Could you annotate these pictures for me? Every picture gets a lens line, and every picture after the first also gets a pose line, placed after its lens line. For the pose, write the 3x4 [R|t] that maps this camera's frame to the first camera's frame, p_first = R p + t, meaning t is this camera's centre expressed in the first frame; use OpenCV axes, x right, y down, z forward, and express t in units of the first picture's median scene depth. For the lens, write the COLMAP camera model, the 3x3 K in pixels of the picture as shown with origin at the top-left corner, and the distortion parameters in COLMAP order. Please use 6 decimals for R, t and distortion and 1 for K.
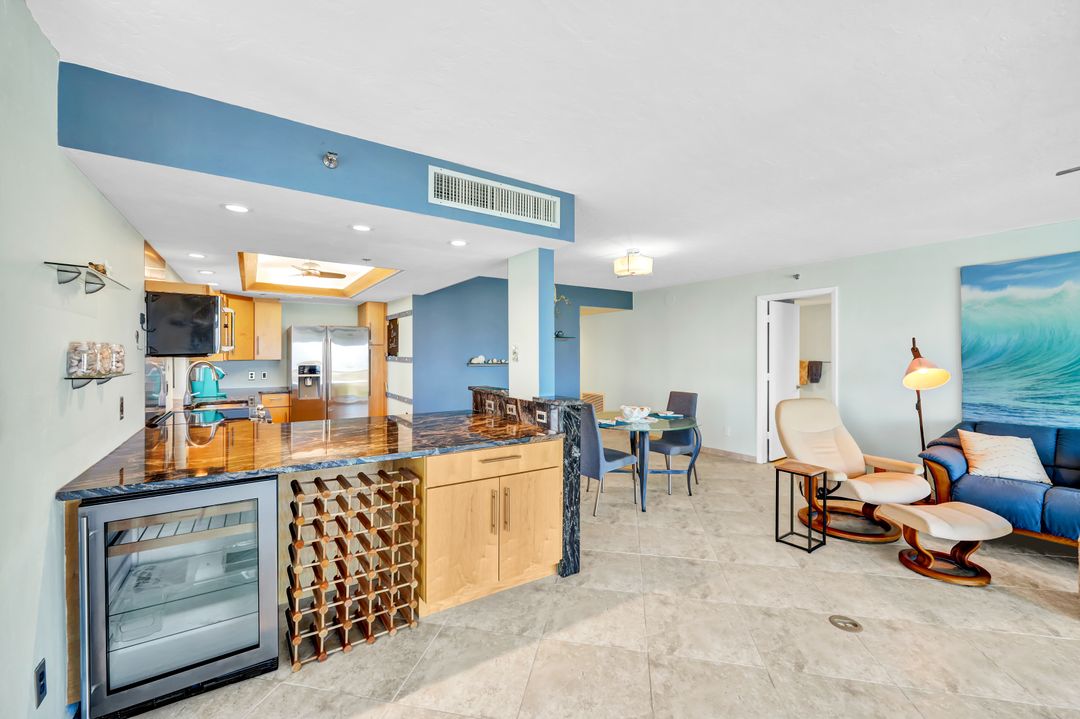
lens RADIAL K [[436.2, 0, 532.8], [0, 436.2, 350.2], [0, 0, 1]] dist [0.002393, -0.000480]
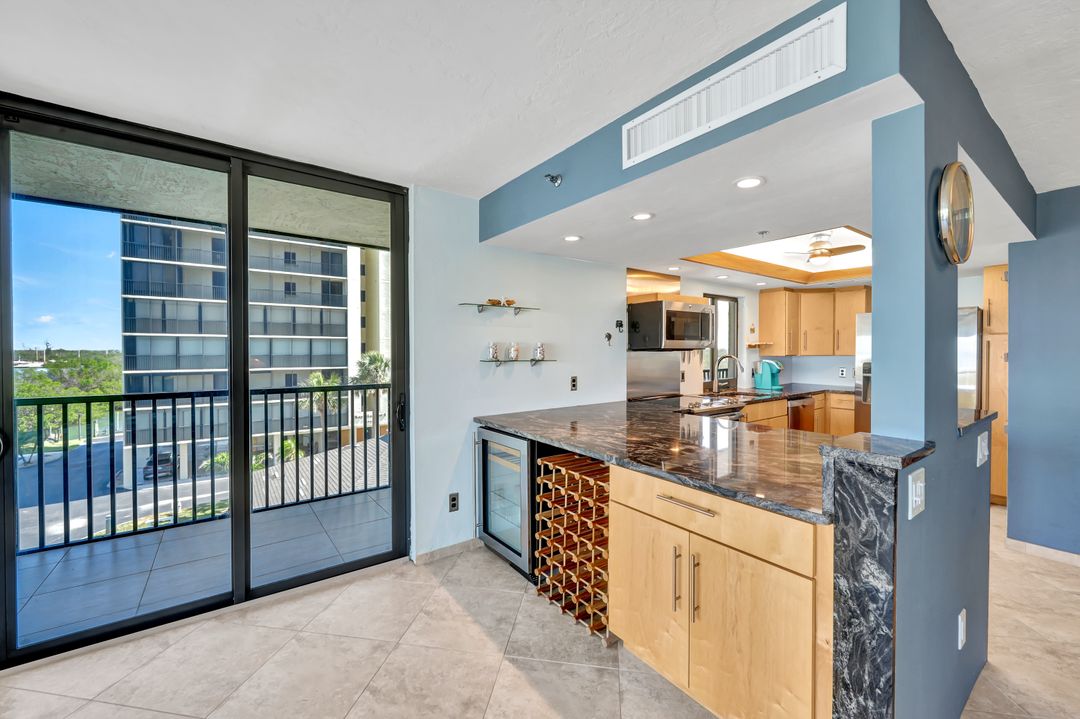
lens RADIAL K [[436.2, 0, 542.1], [0, 436.2, 352.1], [0, 0, 1]] dist [0.002393, -0.000480]
pose [[0.051164, 0.003568, -0.998684, 0.503784], [0.009221, 0.999949, 0.004045, 0.011405], [0.998648, -0.009415, 0.051129, 0.657034]]
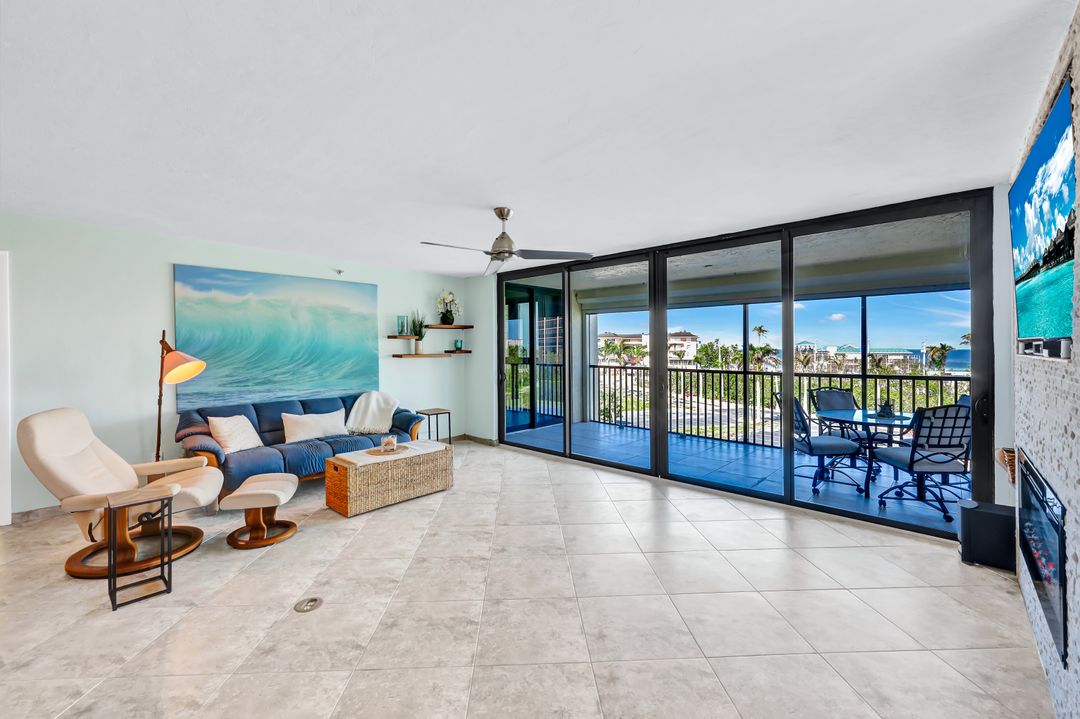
lens RADIAL K [[436.2, 0, 541.3], [0, 436.2, 360.5], [0, 0, 1]] dist [0.002393, -0.000480]
pose [[-0.233270, -0.027711, 0.972017, -0.341193], [-0.007652, 0.999615, 0.026661, 0.007144], [-0.972382, -0.001219, -0.233393, 0.578043]]
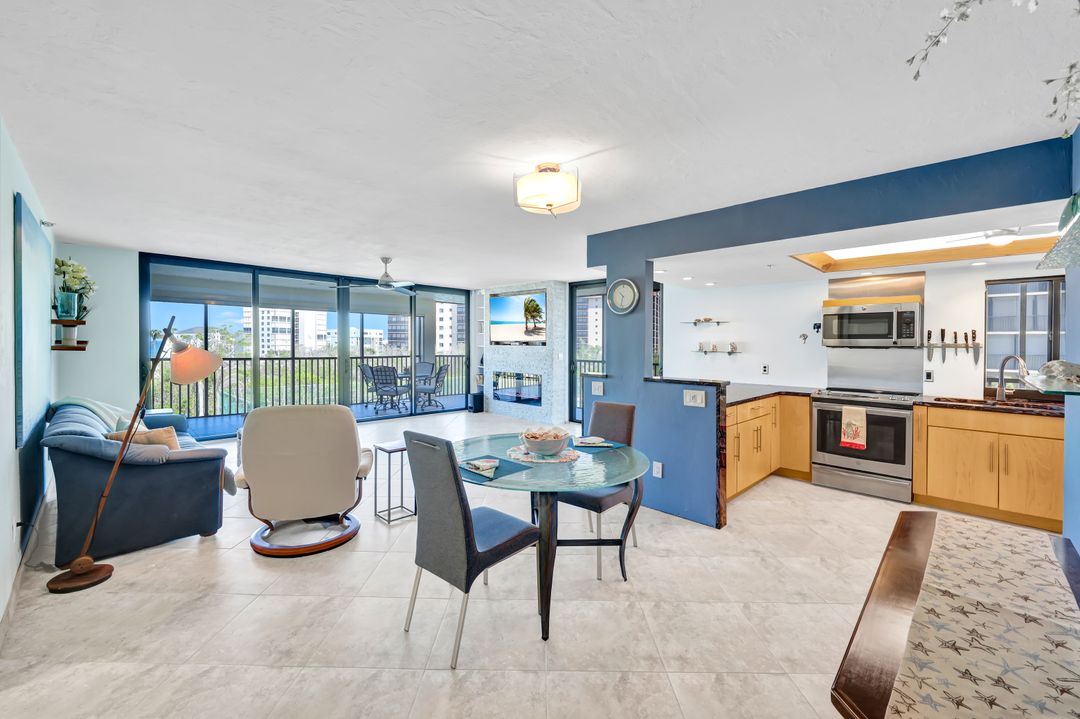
lens RADIAL K [[436.2, 0, 535.7], [0, 436.2, 353.0], [0, 0, 1]] dist [0.002393, -0.000480]
pose [[-0.980589, -0.006220, -0.195978, 0.565499], [-0.008755, 0.999889, 0.012073, 0.025513], [0.195881, 0.013554, -0.980534, 2.460718]]
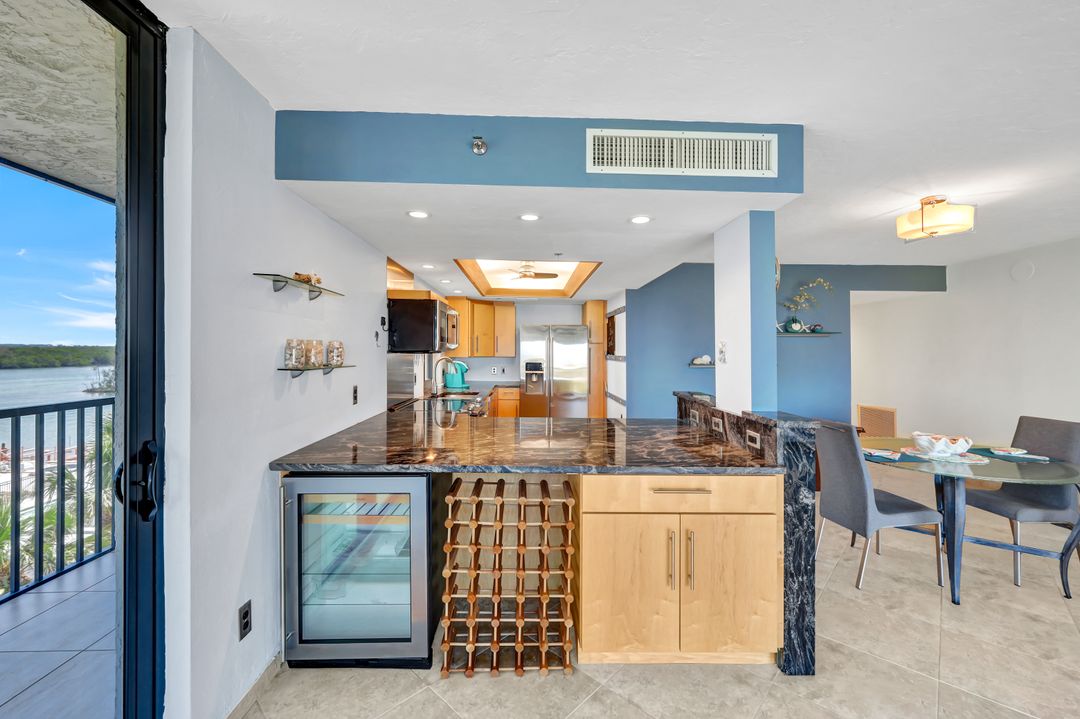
lens RADIAL K [[436.2, 0, 536.5], [0, 436.2, 343.1], [0, 0, 1]] dist [0.002393, -0.000480]
pose [[0.851471, -0.003215, -0.524392, 0.097901], [-0.004404, 0.999902, -0.013280, 0.002654], [0.524383, 0.013617, 0.851374, 0.189375]]
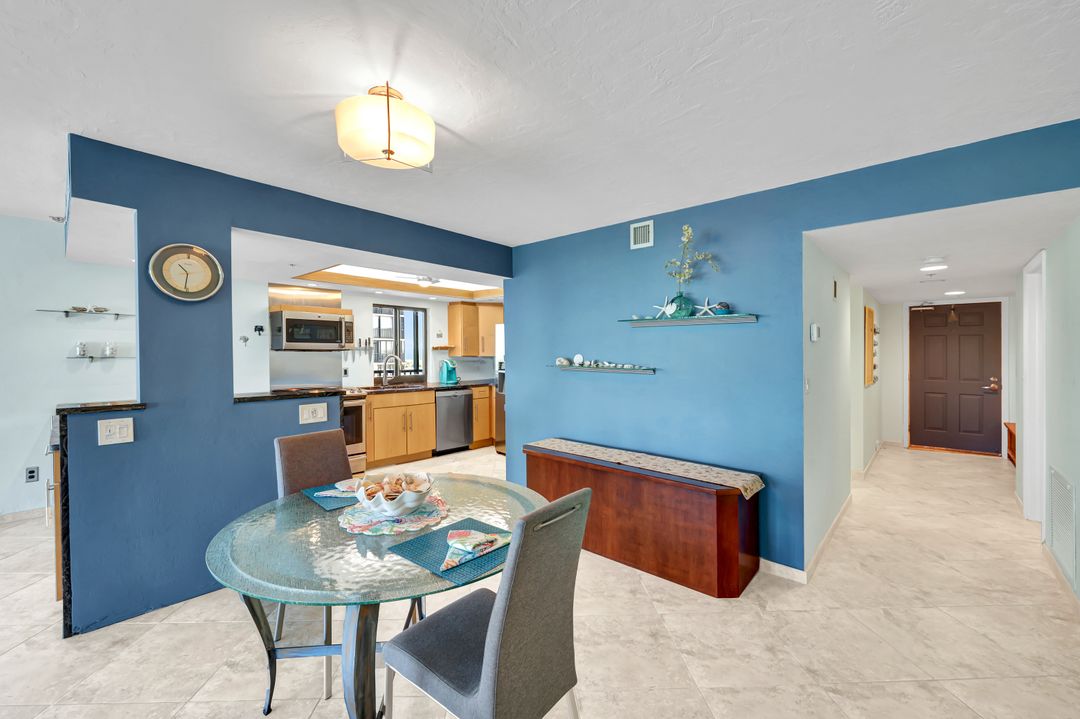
lens RADIAL K [[436.2, 0, 539.8], [0, 436.2, 353.6], [0, 0, 1]] dist [0.002393, -0.000480]
pose [[0.239344, 0.008829, -0.970895, 1.029132], [-0.001552, 0.999961, 0.008711, 0.010202], [0.970934, -0.000578, 0.239349, 1.624176]]
